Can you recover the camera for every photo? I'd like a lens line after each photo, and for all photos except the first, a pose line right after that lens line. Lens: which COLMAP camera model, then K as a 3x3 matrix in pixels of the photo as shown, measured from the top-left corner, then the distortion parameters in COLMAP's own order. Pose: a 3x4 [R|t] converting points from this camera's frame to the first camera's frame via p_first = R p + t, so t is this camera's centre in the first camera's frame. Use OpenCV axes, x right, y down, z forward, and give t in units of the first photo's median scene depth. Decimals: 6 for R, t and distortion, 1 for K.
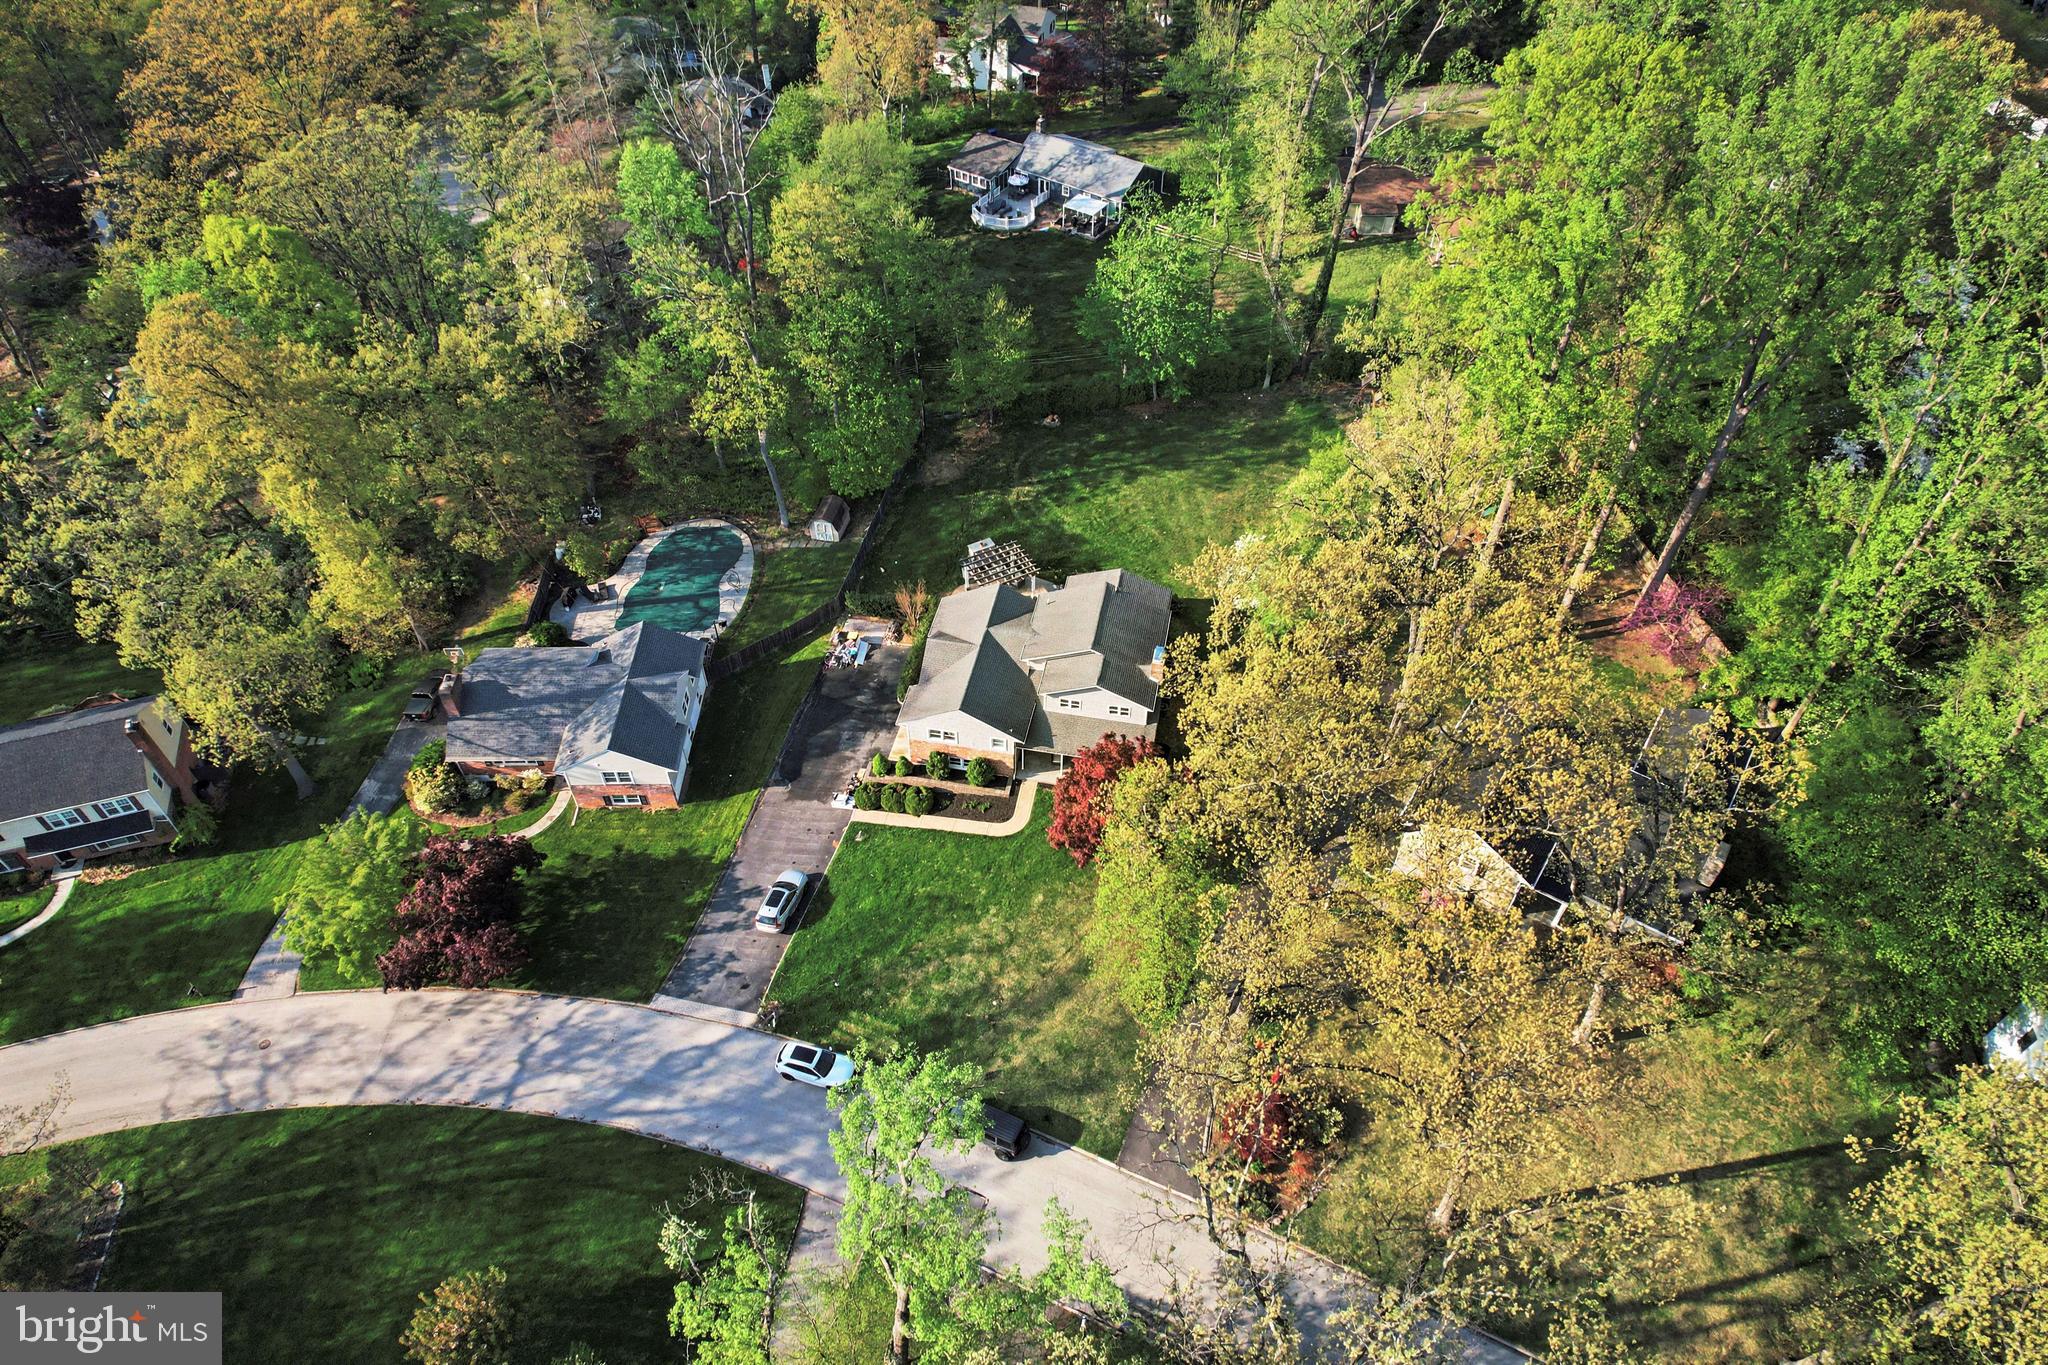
lens RADIAL K [[1290.9, 0, 1028.5], [0, 1290.9, 686.0], [0, 0, 1]] dist [0.000200, 0.000898]
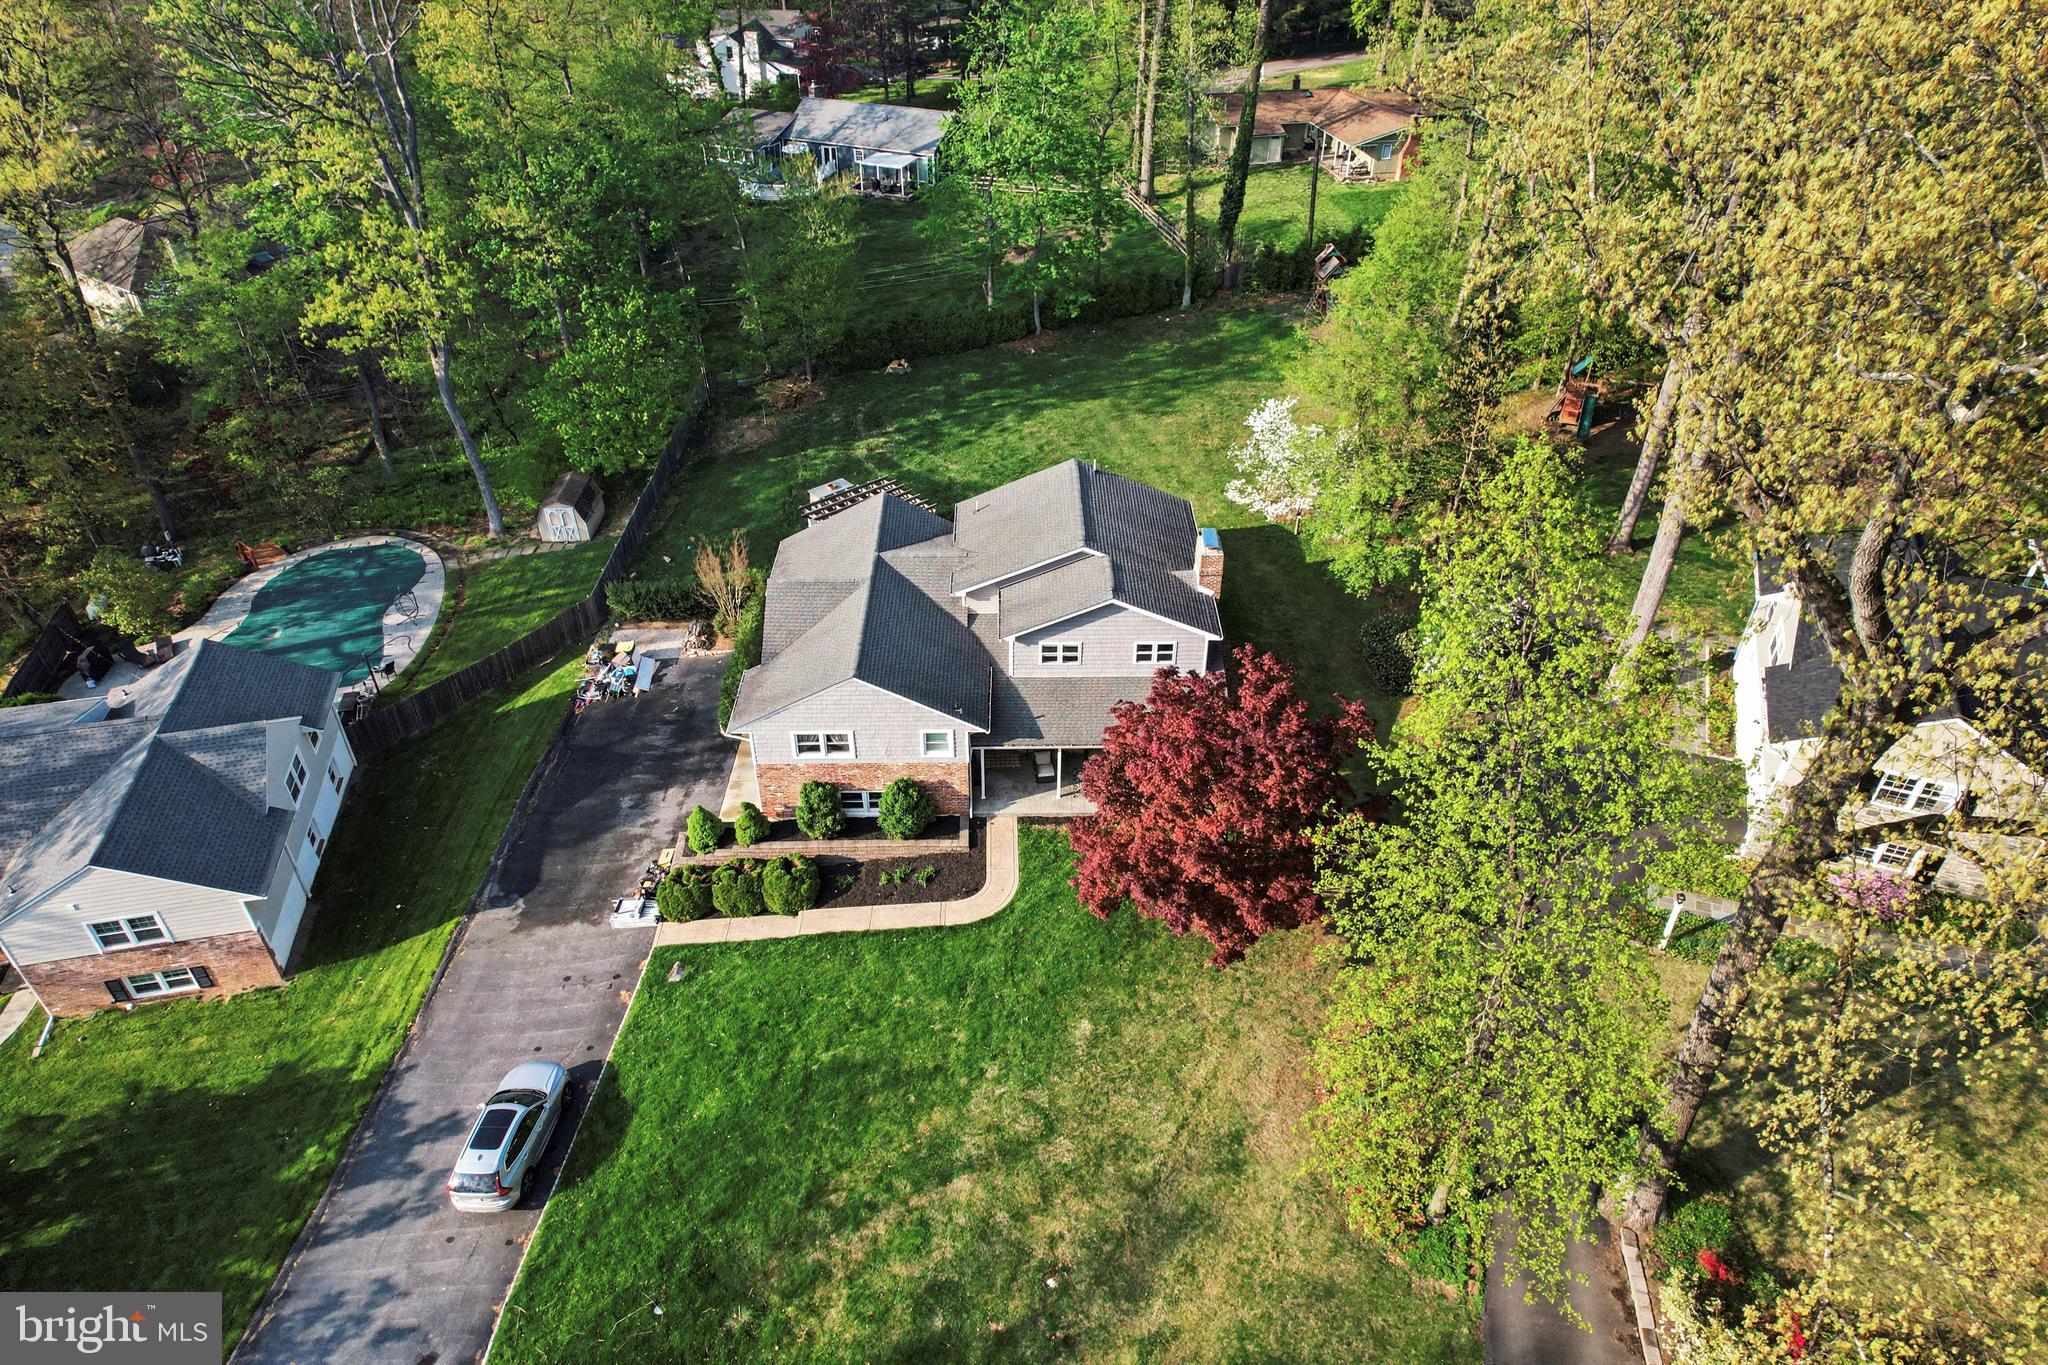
lens RADIAL K [[1290.9, 0, 1028.5], [0, 1290.9, 686.0], [0, 0, 1]] dist [0.000200, 0.000898]
pose [[0.977988, -0.118676, 0.171626, -0.069532], [0.145659, 0.977231, -0.154280, 0.101476], [-0.149409, 0.175883, 0.973007, 0.473908]]
